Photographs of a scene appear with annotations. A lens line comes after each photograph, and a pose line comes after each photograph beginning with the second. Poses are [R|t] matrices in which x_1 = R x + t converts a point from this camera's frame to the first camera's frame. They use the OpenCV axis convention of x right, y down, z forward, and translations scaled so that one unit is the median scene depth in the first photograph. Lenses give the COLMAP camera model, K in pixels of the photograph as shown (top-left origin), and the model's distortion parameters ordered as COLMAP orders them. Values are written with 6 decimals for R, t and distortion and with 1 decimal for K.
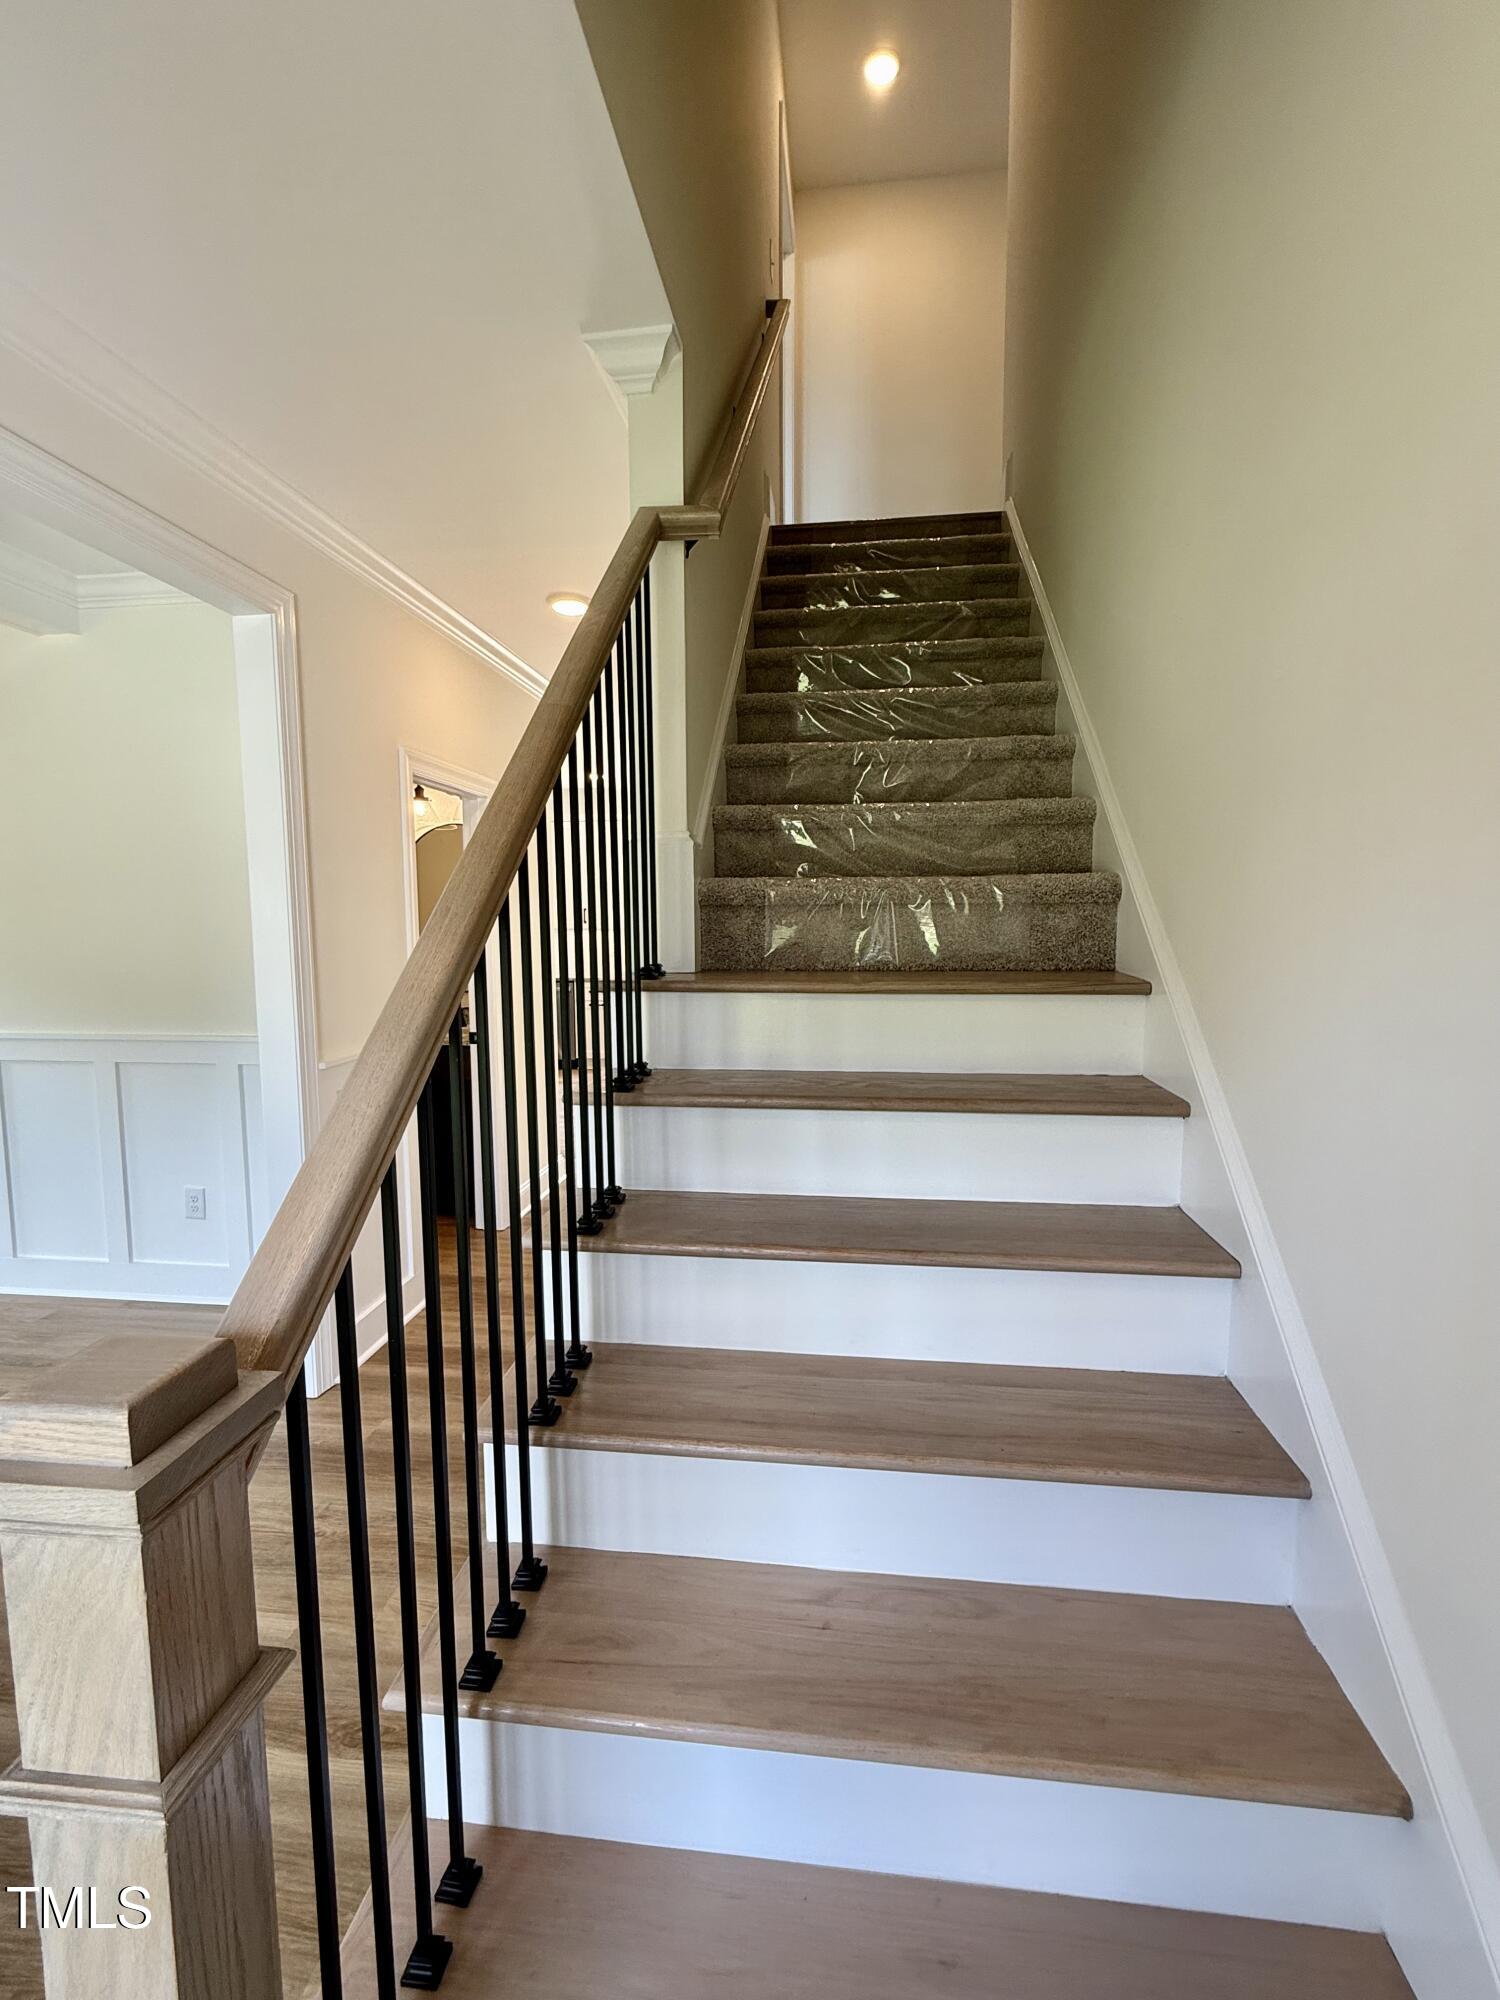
lens RADIAL K [[902.0, 0, 751.3], [0, 902.0, 994.6], [0, 0, 1]] dist [0.003222, 0.000220]
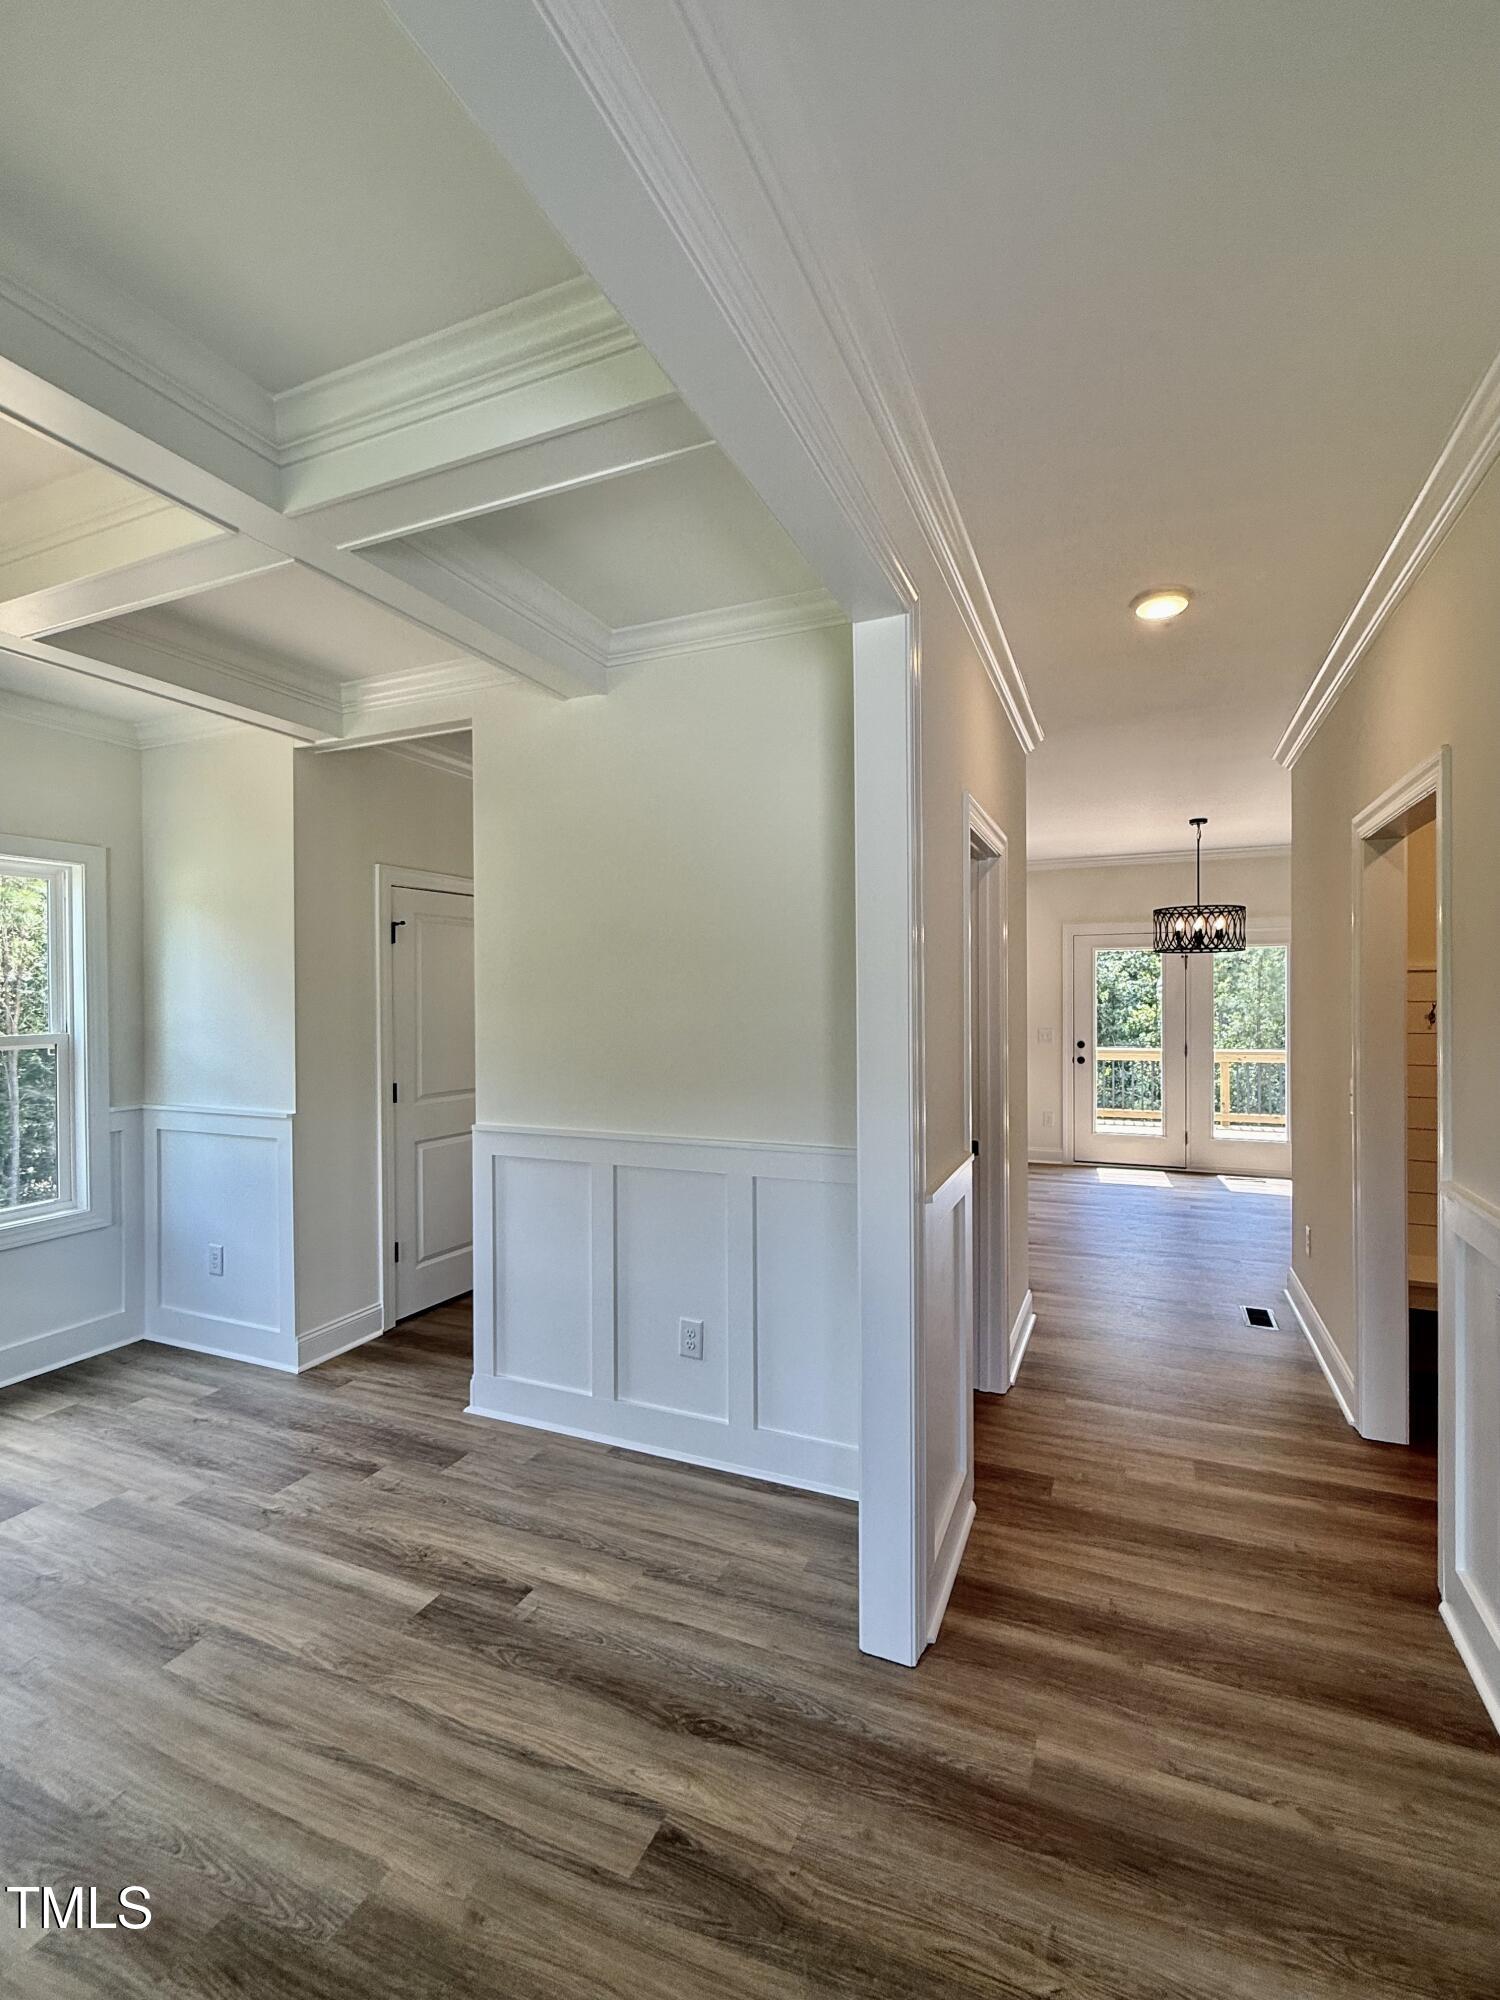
lens RADIAL K [[902.0, 0, 753.3], [0, 902.0, 998.6], [0, 0, 1]] dist [0.003222, 0.000220]
pose [[0.956716, -0.003172, -0.291004, -0.320440], [-0.023702, 0.995769, -0.088777, -0.011786], [0.290055, 0.091832, 0.952594, 0.190126]]
